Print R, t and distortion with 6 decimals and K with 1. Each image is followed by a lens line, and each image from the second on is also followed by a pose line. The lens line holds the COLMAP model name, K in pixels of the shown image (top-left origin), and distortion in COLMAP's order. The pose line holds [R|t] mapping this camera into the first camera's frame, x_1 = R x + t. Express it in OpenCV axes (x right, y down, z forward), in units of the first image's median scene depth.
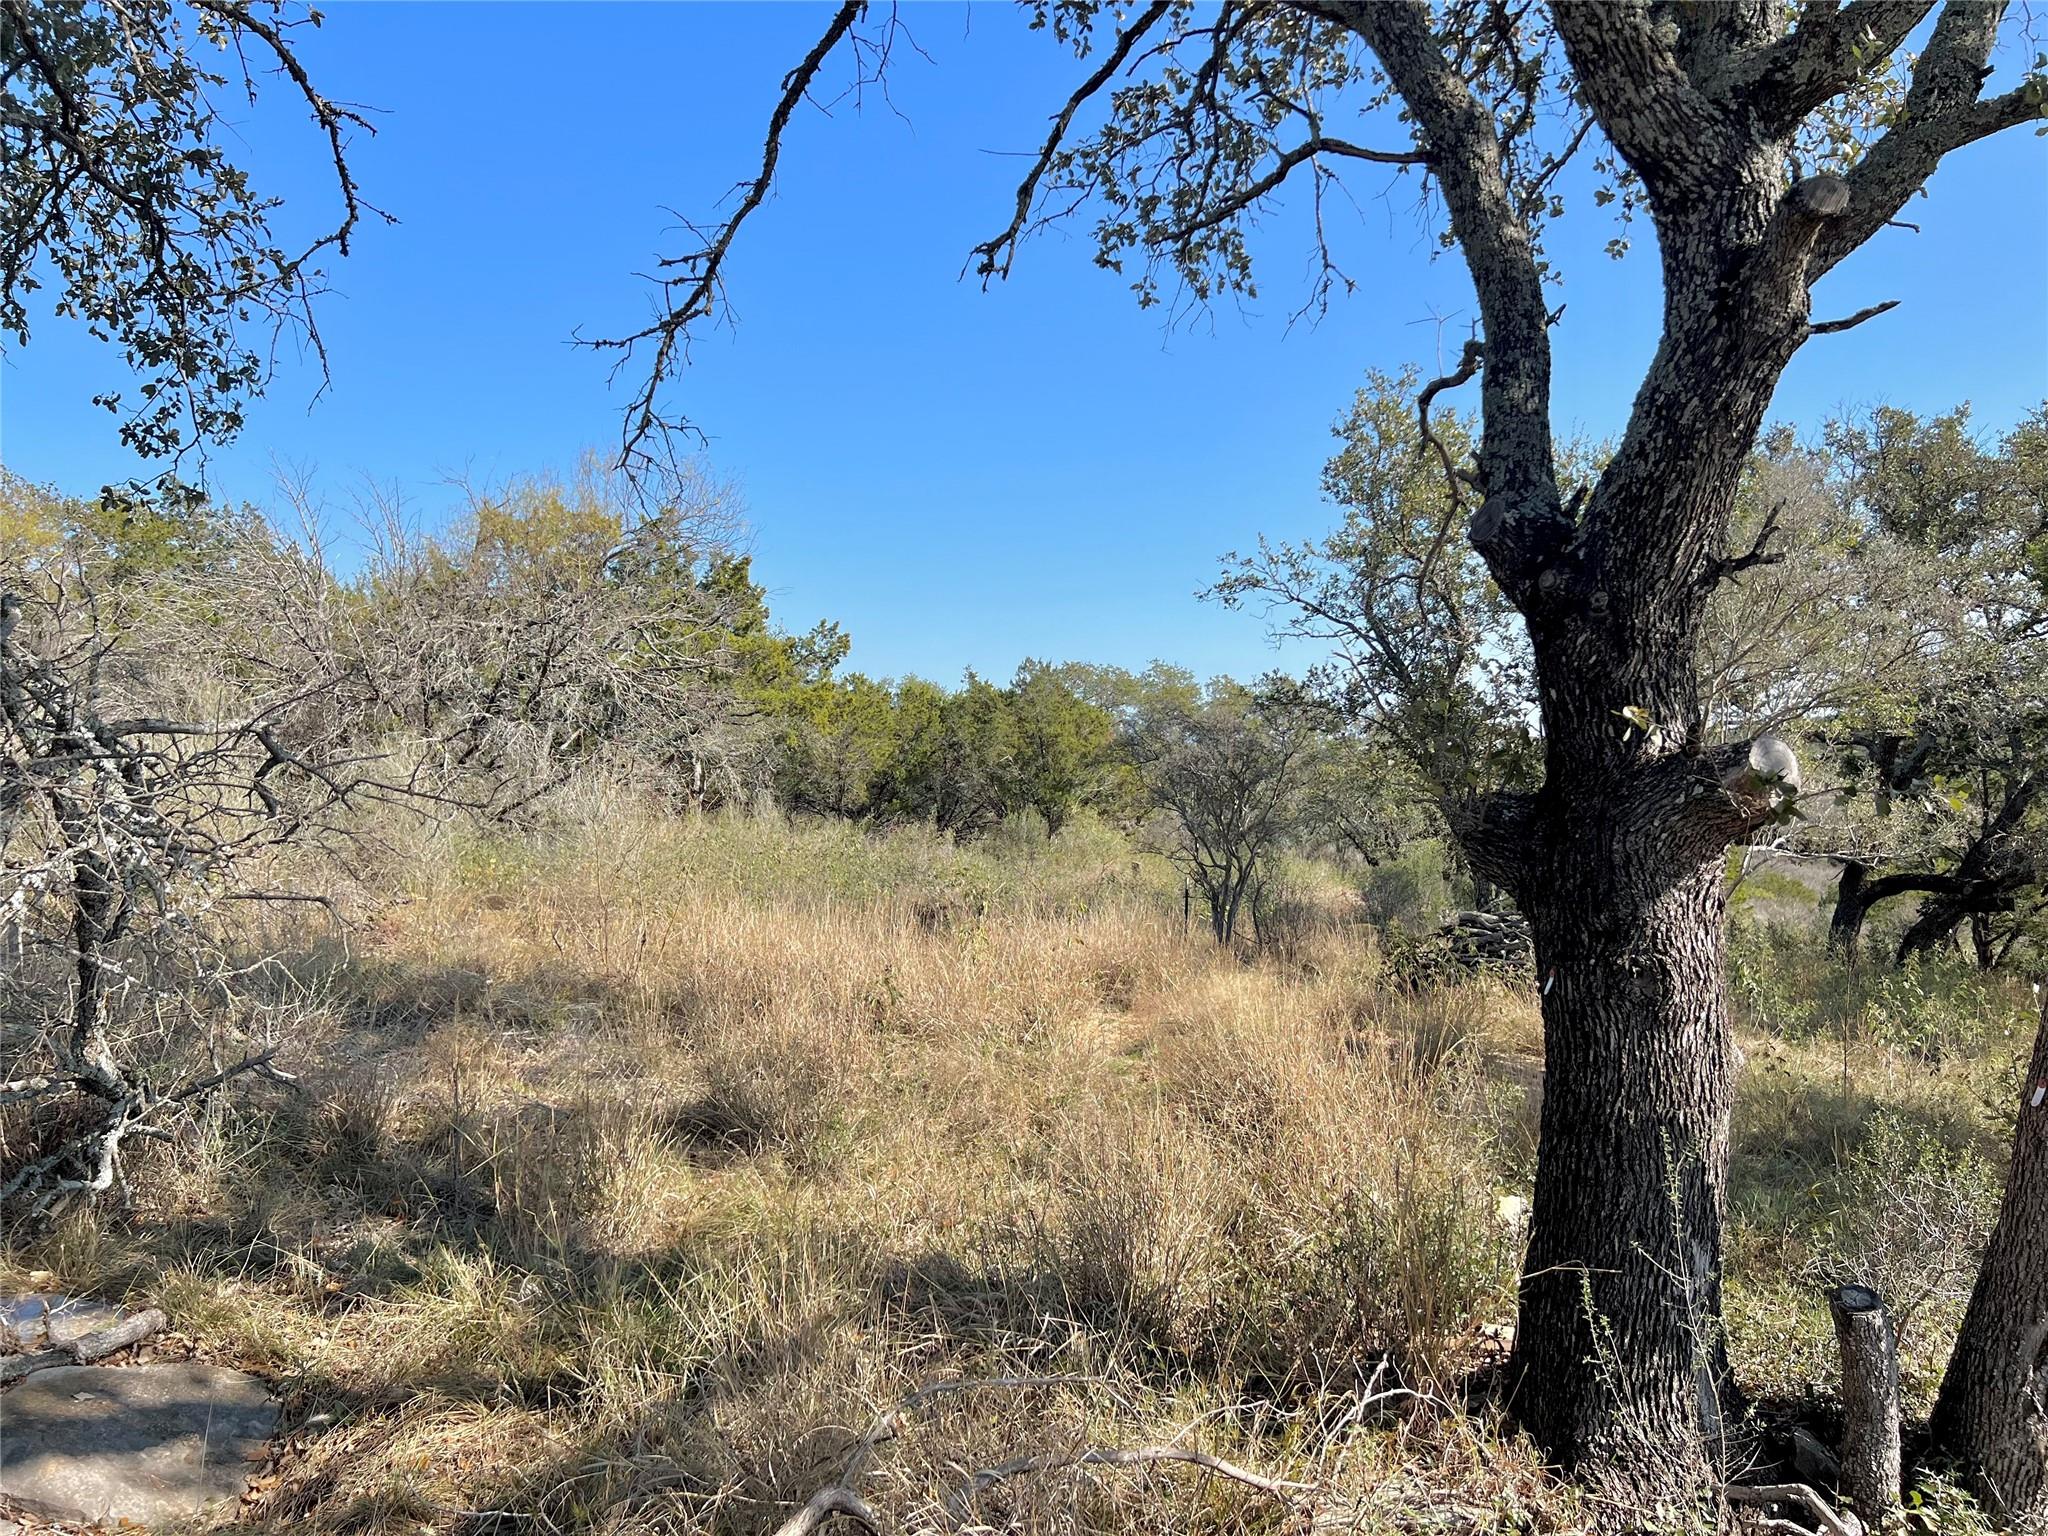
lens RADIAL K [[1488.6, 0, 1024.0], [0, 1488.6, 768.0], [0, 0, 1]] dist [0.072469, -0.197198]
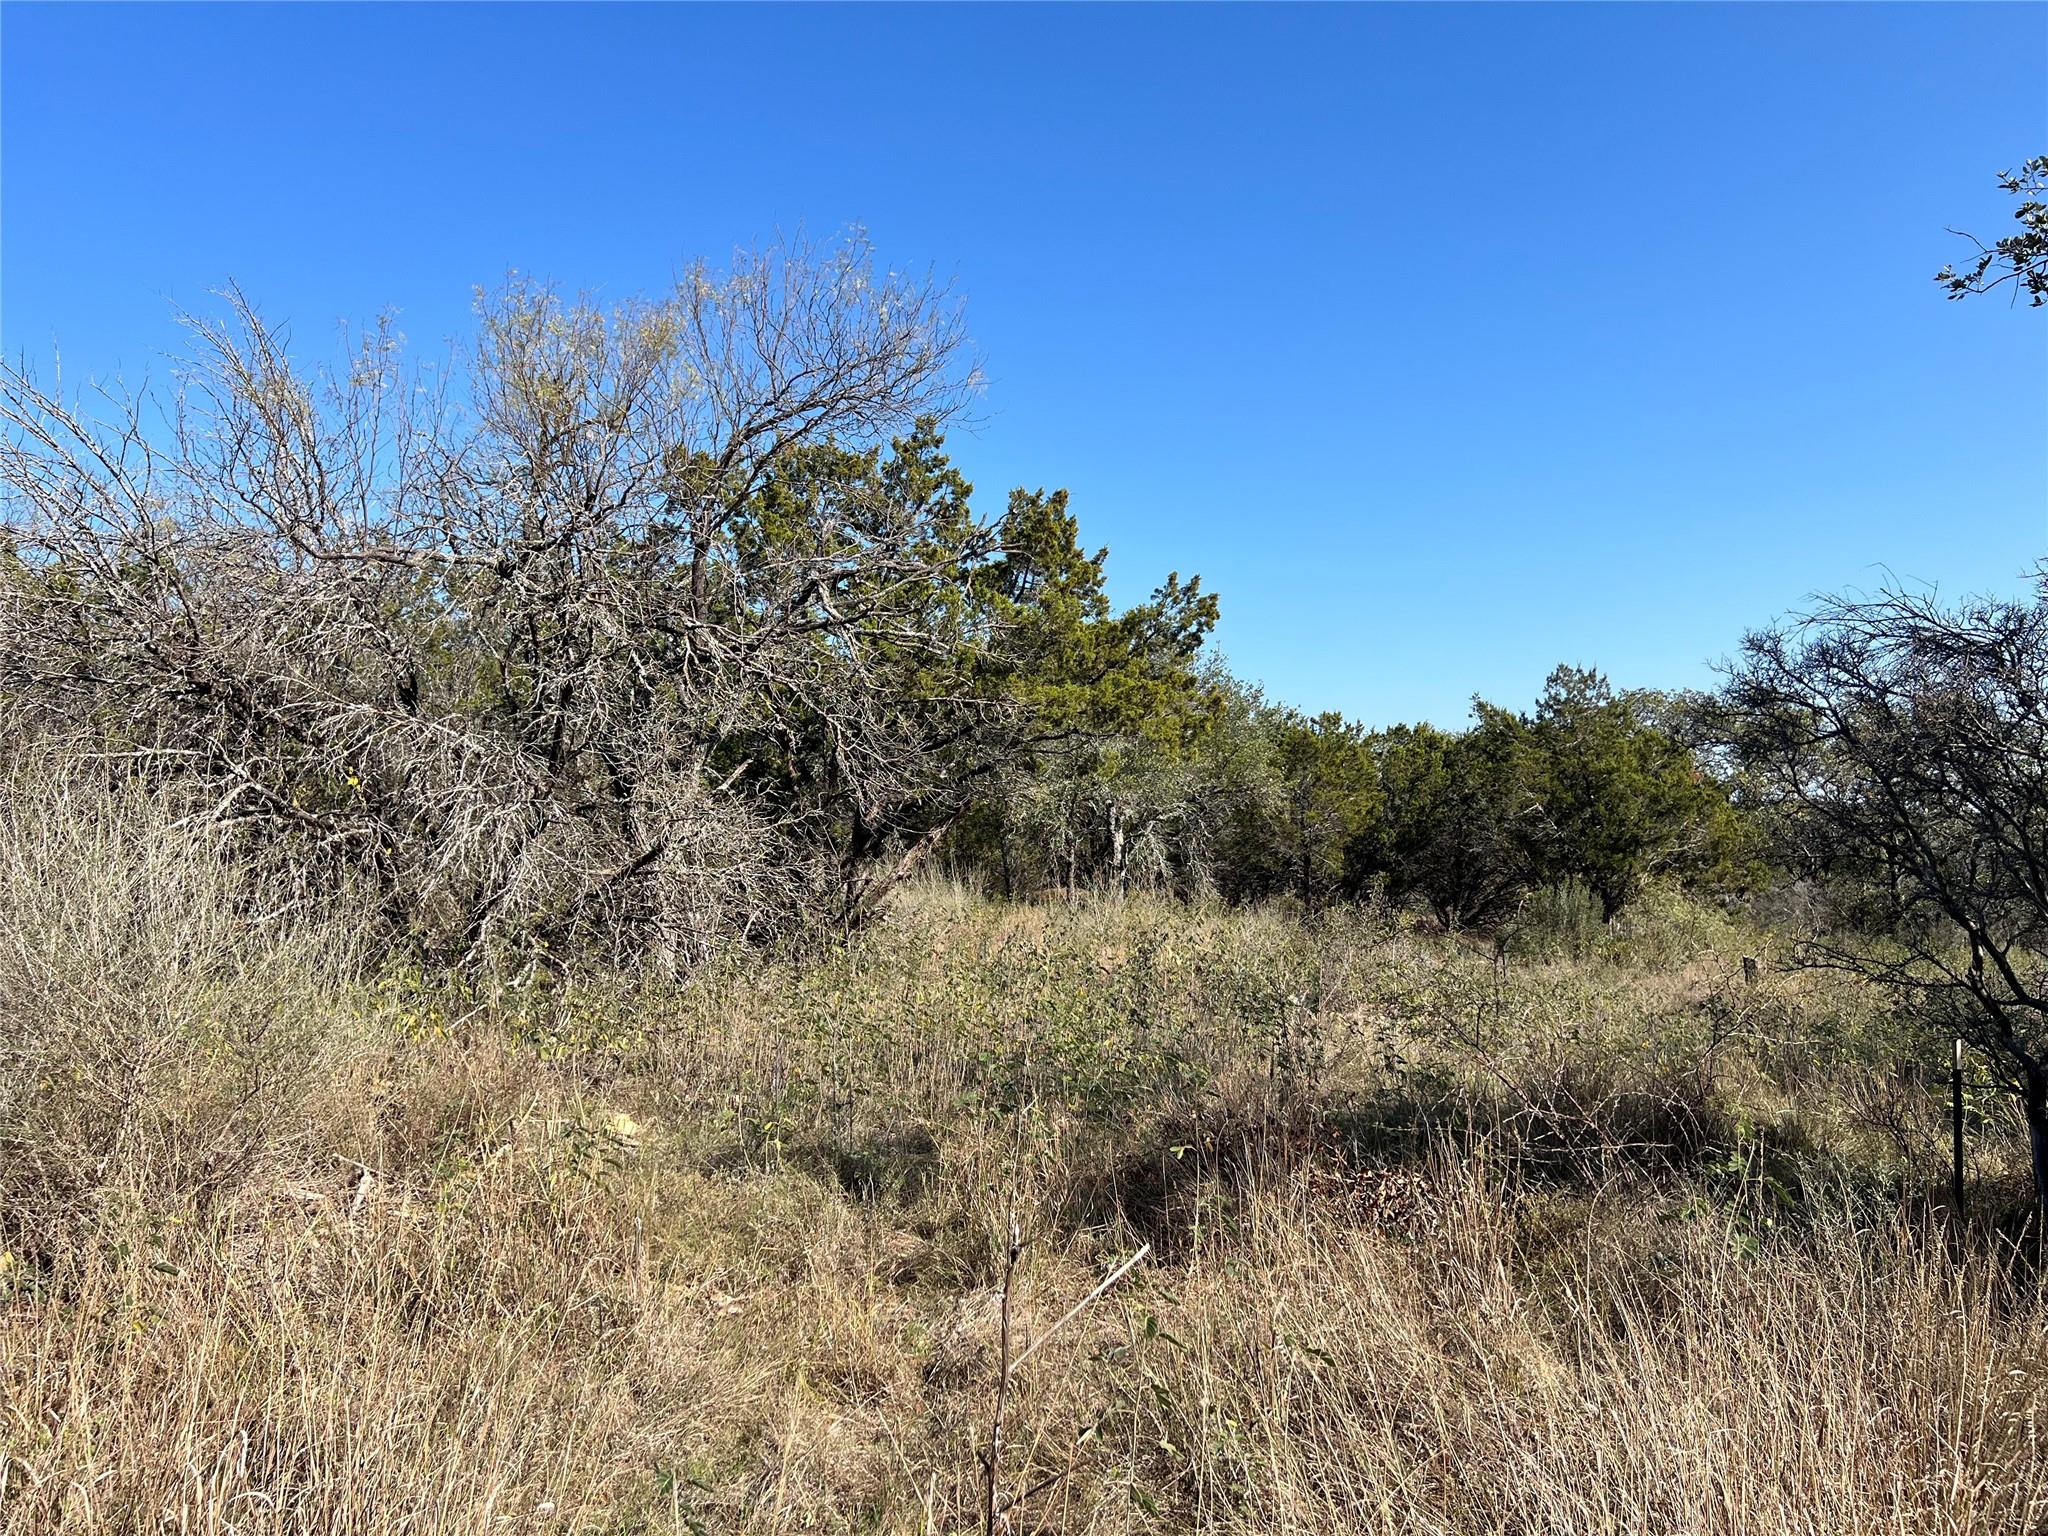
lens RADIAL K [[1488.6, 0, 1024.0], [0, 1488.6, 768.0], [0, 0, 1]] dist [0.072469, -0.197198]
pose [[0.934051, -0.050884, -0.353495, 0.013631], [0.030895, 0.997600, -0.061966, 0.010576], [0.355800, 0.046958, 0.933382, 0.253327]]
